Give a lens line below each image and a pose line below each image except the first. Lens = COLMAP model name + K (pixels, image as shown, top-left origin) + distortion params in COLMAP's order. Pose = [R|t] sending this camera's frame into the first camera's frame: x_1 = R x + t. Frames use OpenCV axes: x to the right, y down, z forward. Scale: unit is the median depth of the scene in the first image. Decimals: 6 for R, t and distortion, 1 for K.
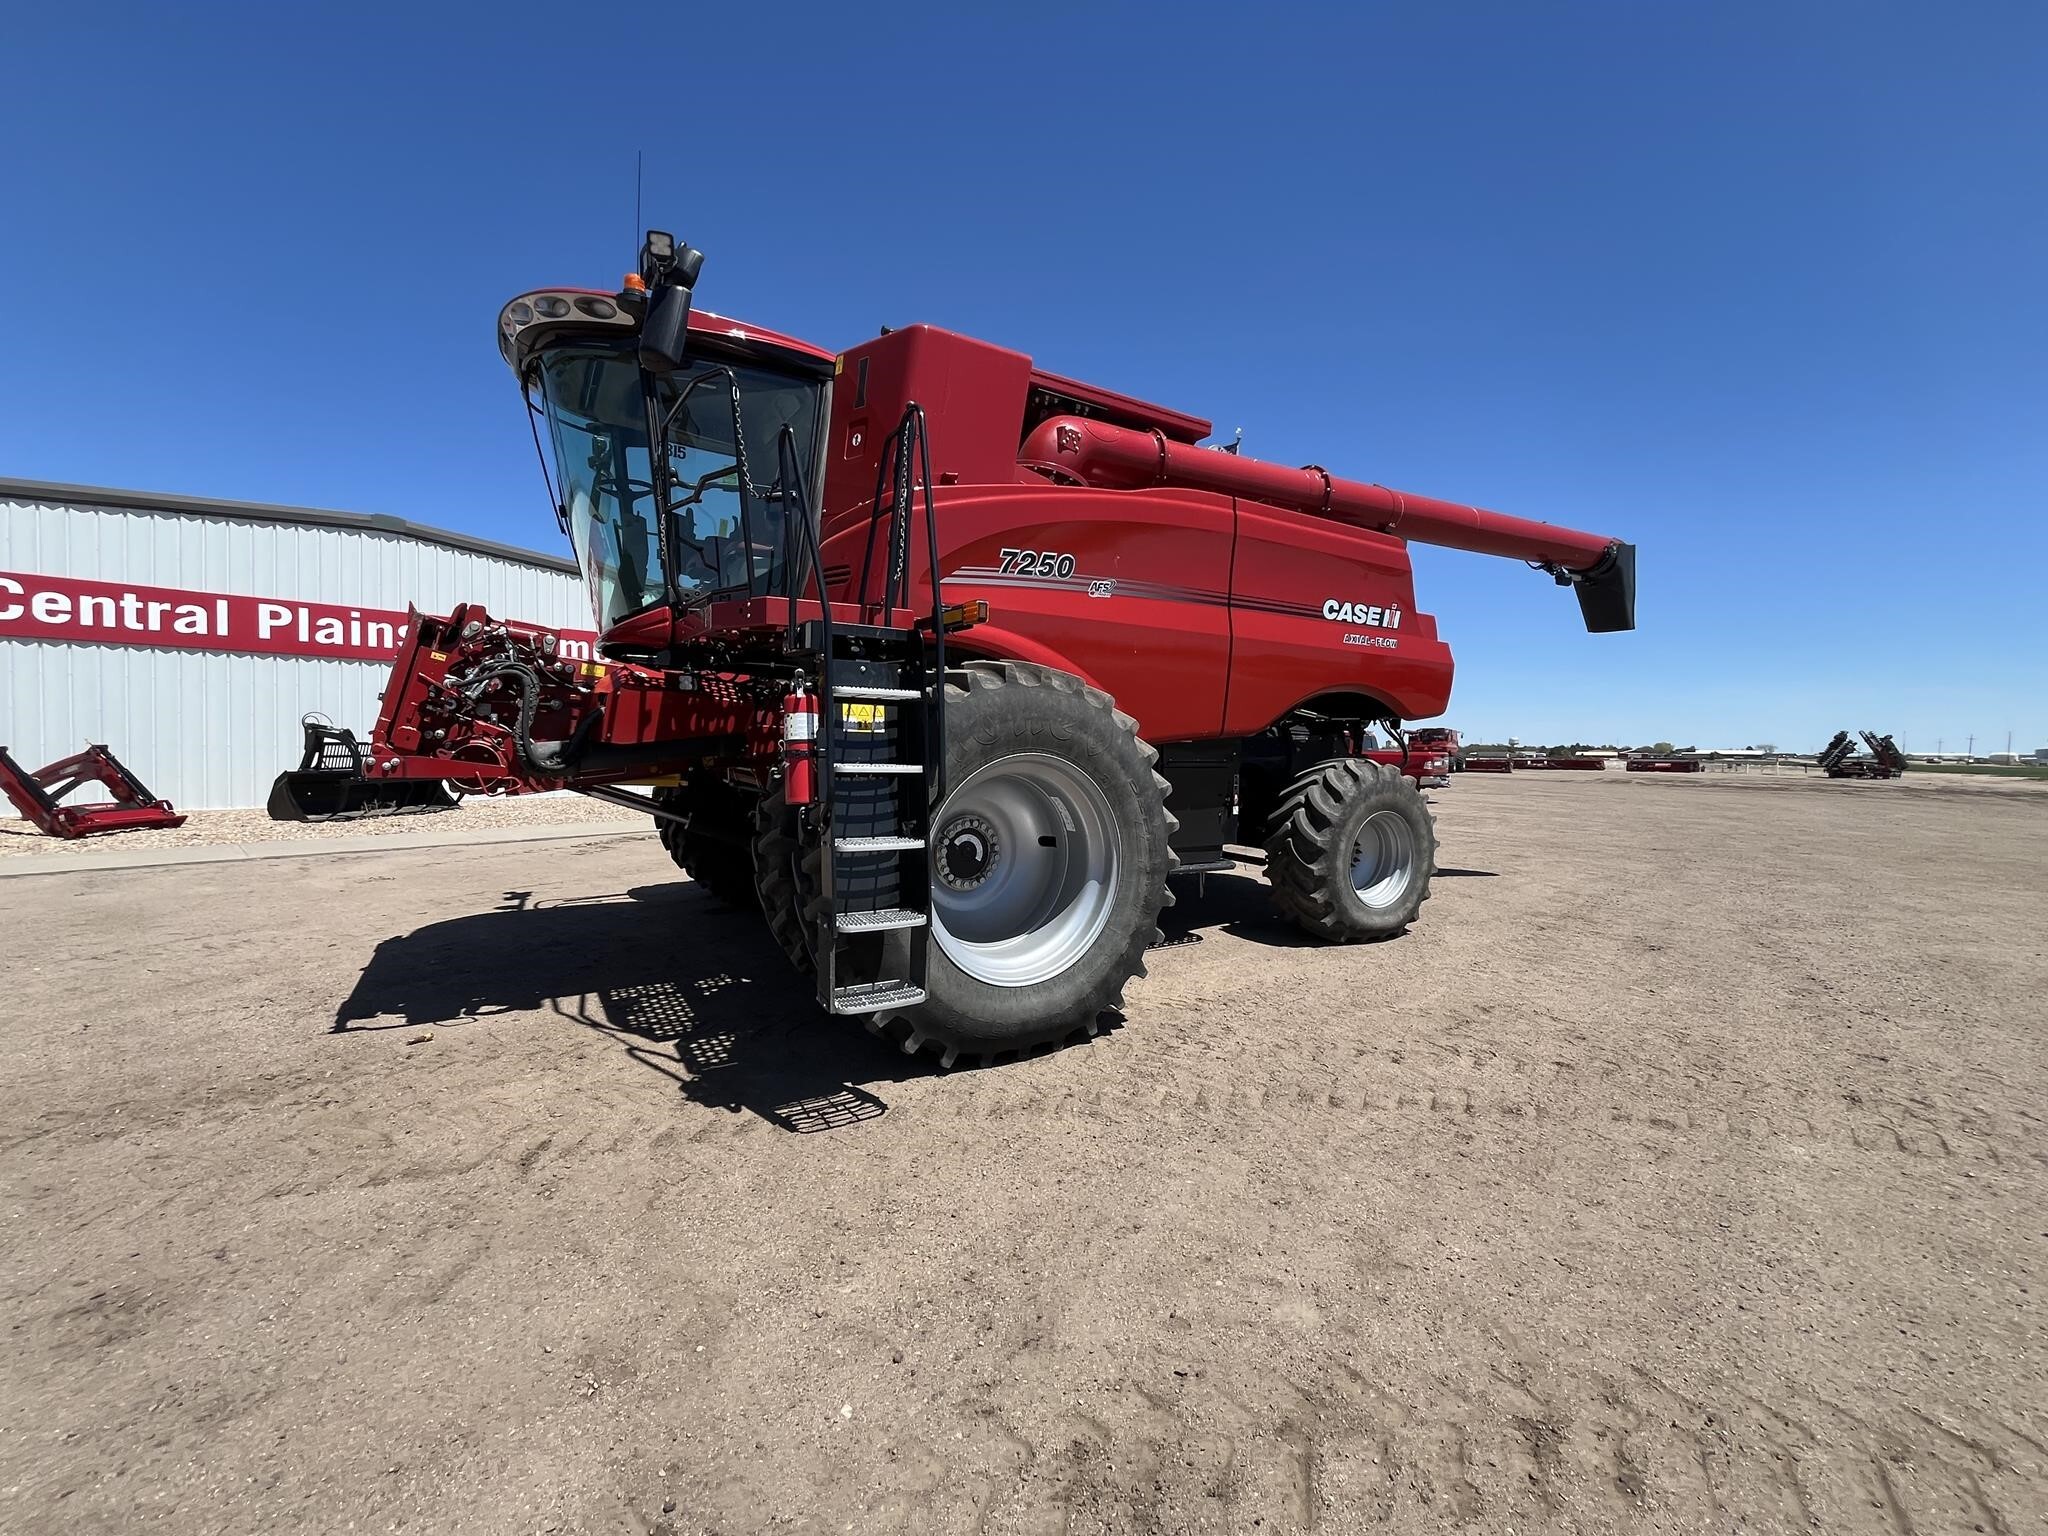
lens RADIAL K [[826.6, 0, 1020.3], [0, 826.6, 768.0], [0, 0, 1]] dist [-0.002273, -0.000117]
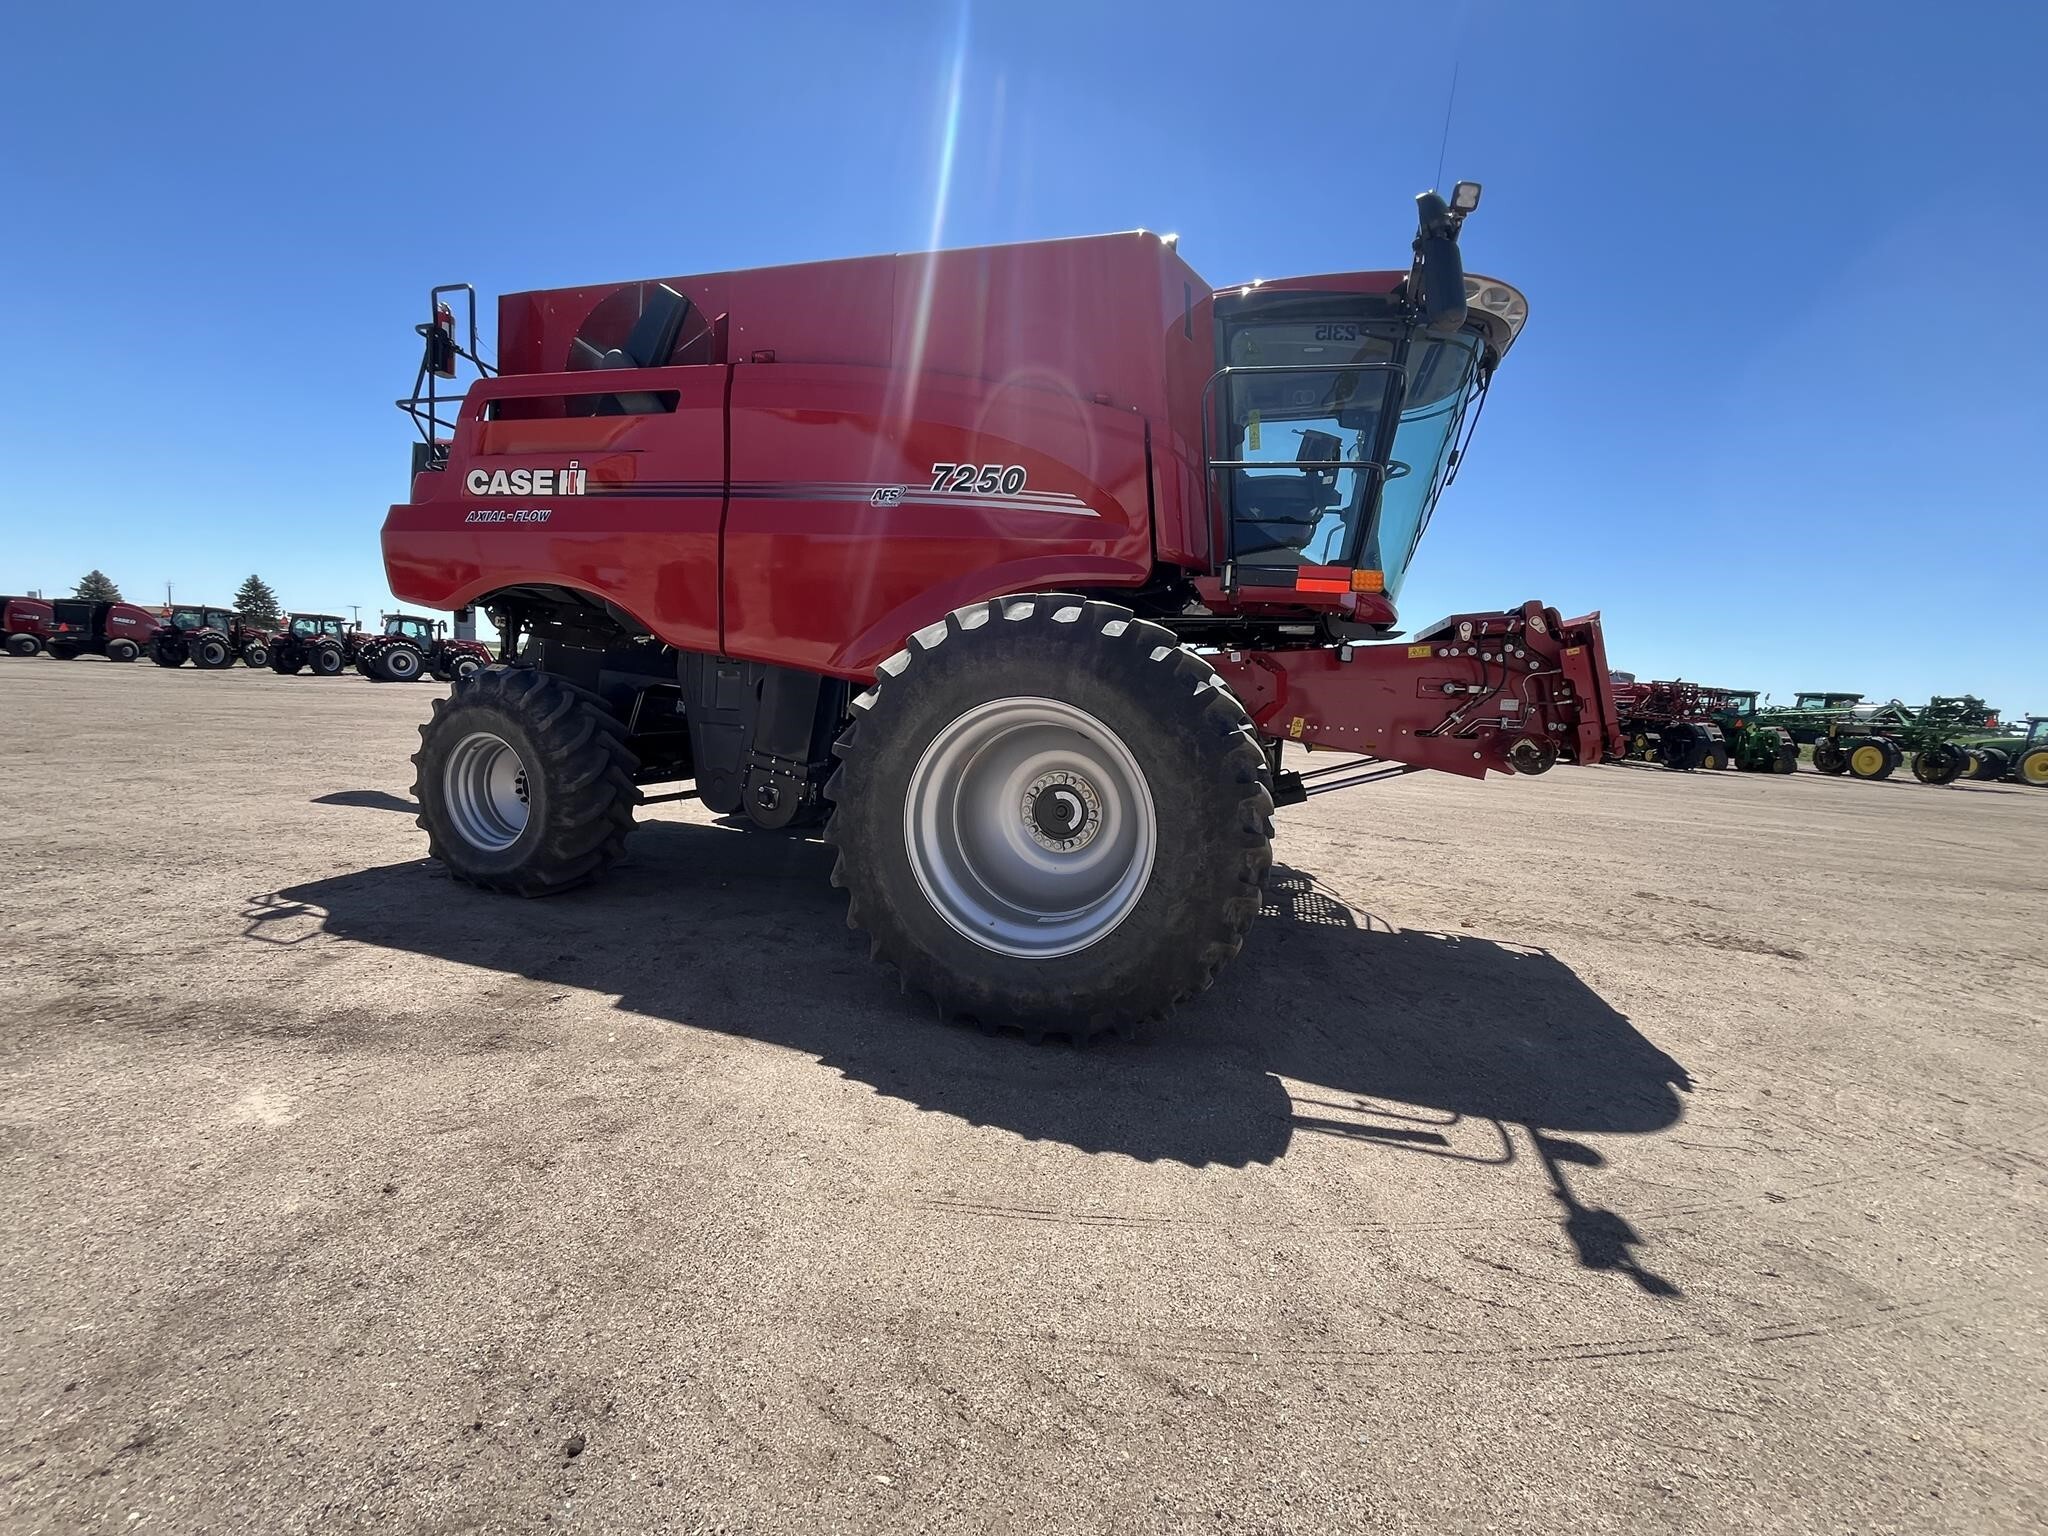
lens RADIAL K [[826.6, 0, 1020.9], [0, 826.6, 767.4], [0, 0, 1]] dist [-0.002273, -0.000117]
pose [[-0.657561, -0.135606, 0.741097, -0.876650], [-0.052150, 0.989501, 0.134787, -0.080916], [-0.751594, 0.049983, -0.657729, 1.791049]]
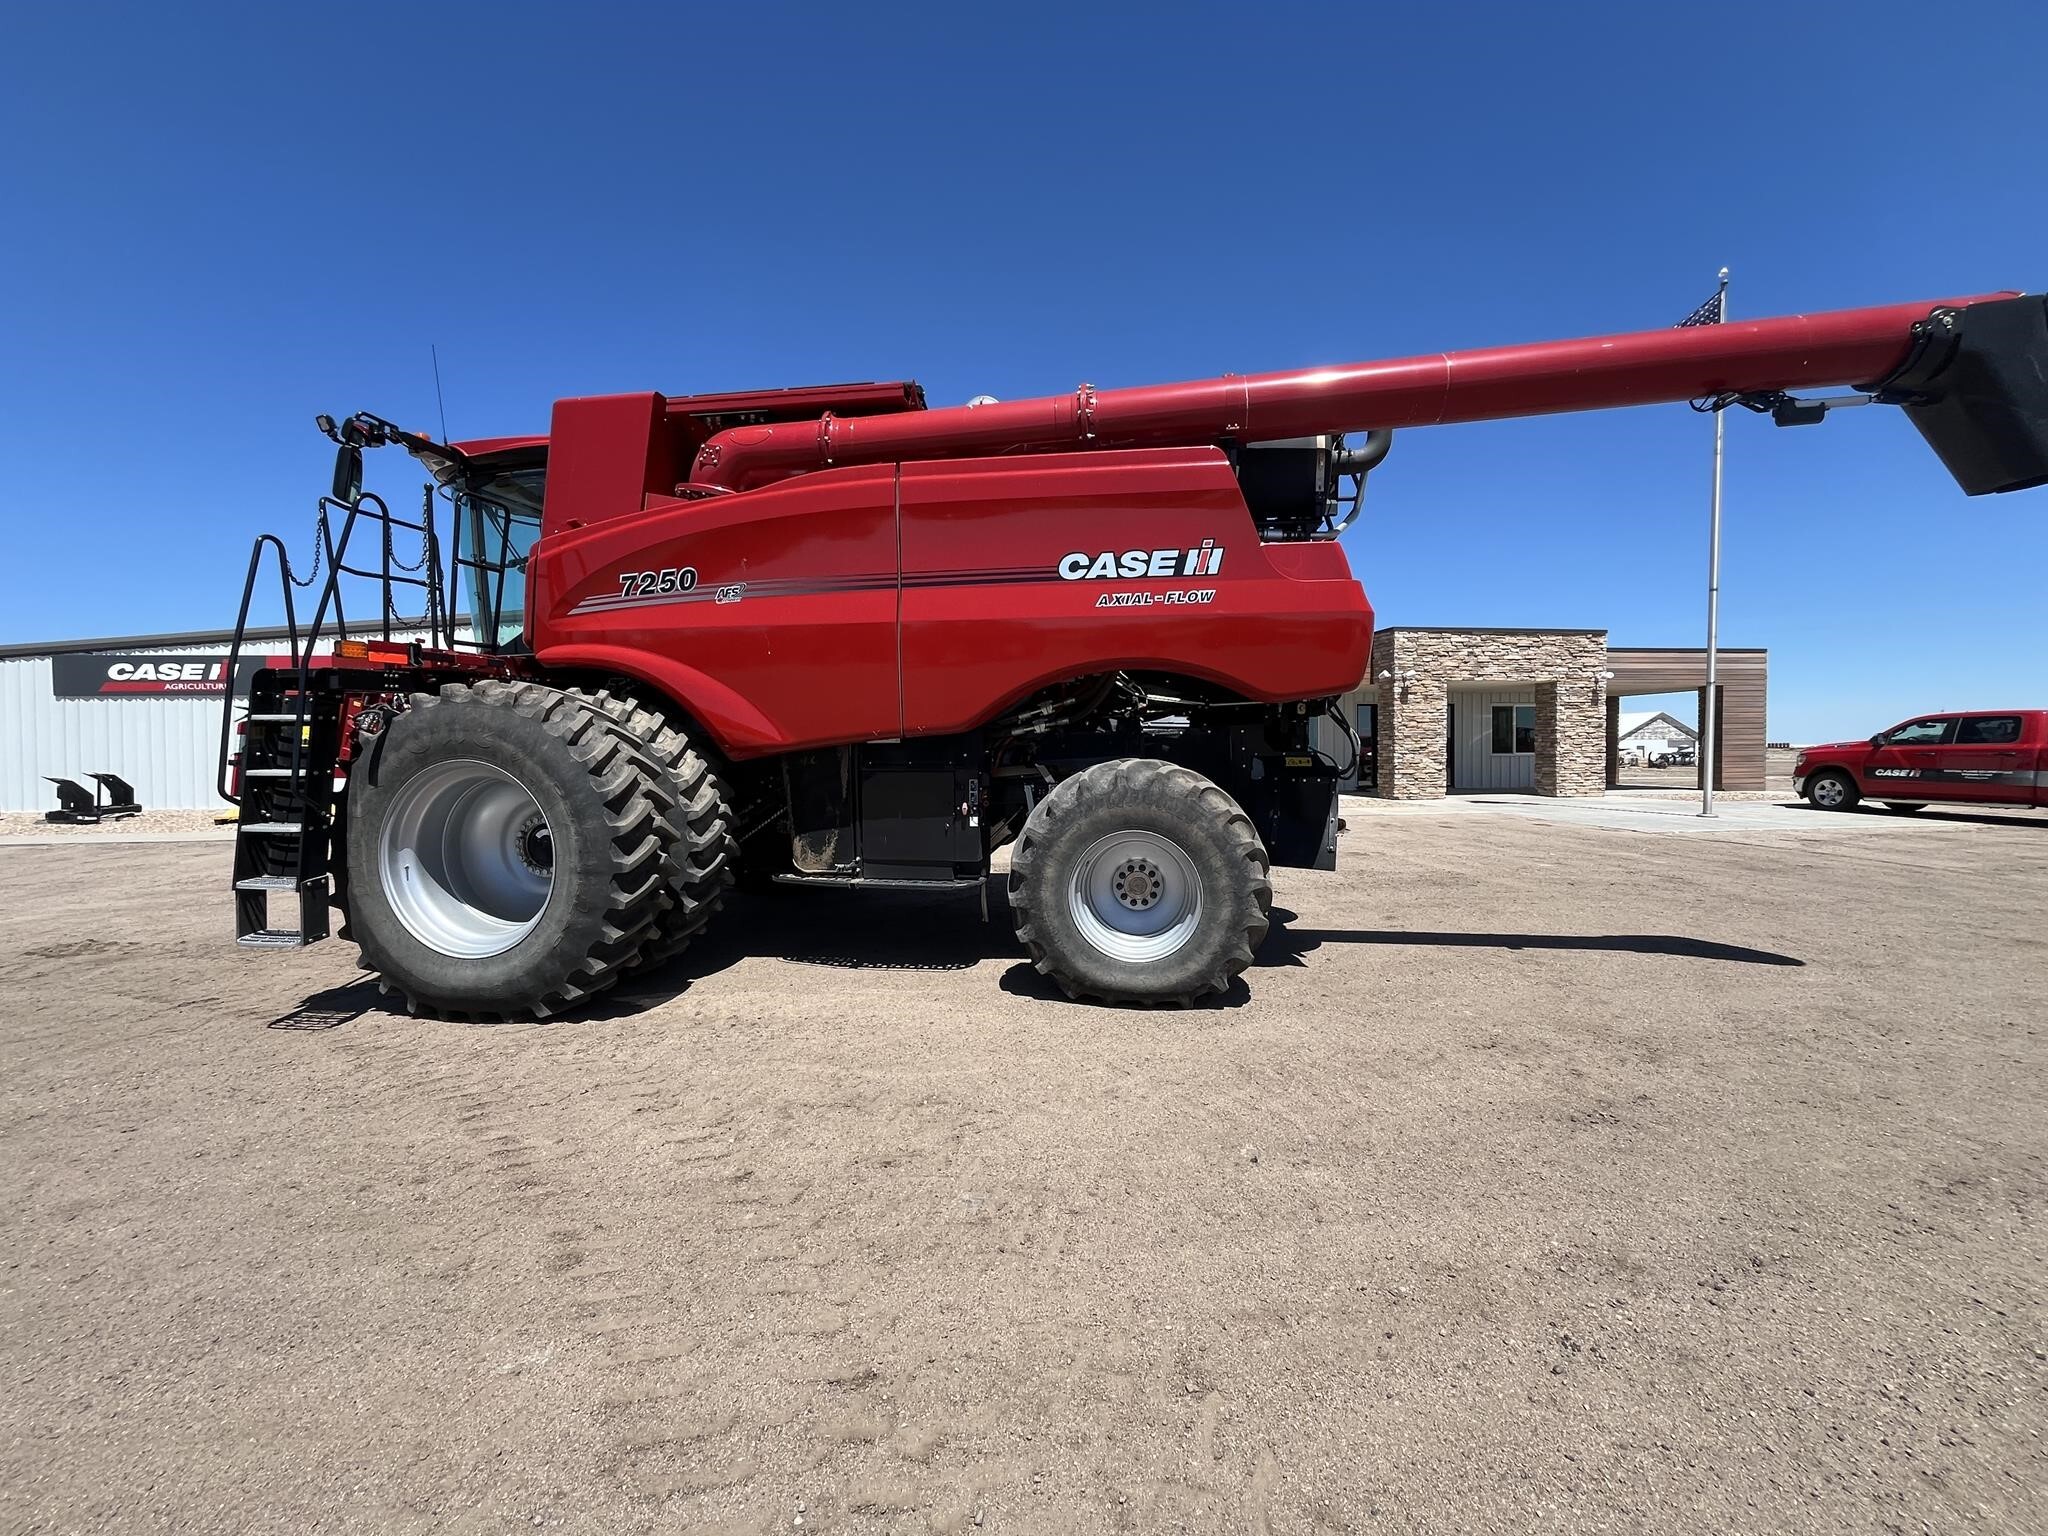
lens RADIAL K [[826.6, 0, 1019.9], [0, 826.6, 768.5], [0, 0, 1]] dist [-0.002273, -0.000117]
pose [[0.764149, -0.004367, -0.645025, 0.911751], [0.001023, 0.999984, -0.005559, 0.001428], [0.645038, 0.003588, 0.764142, 0.411239]]
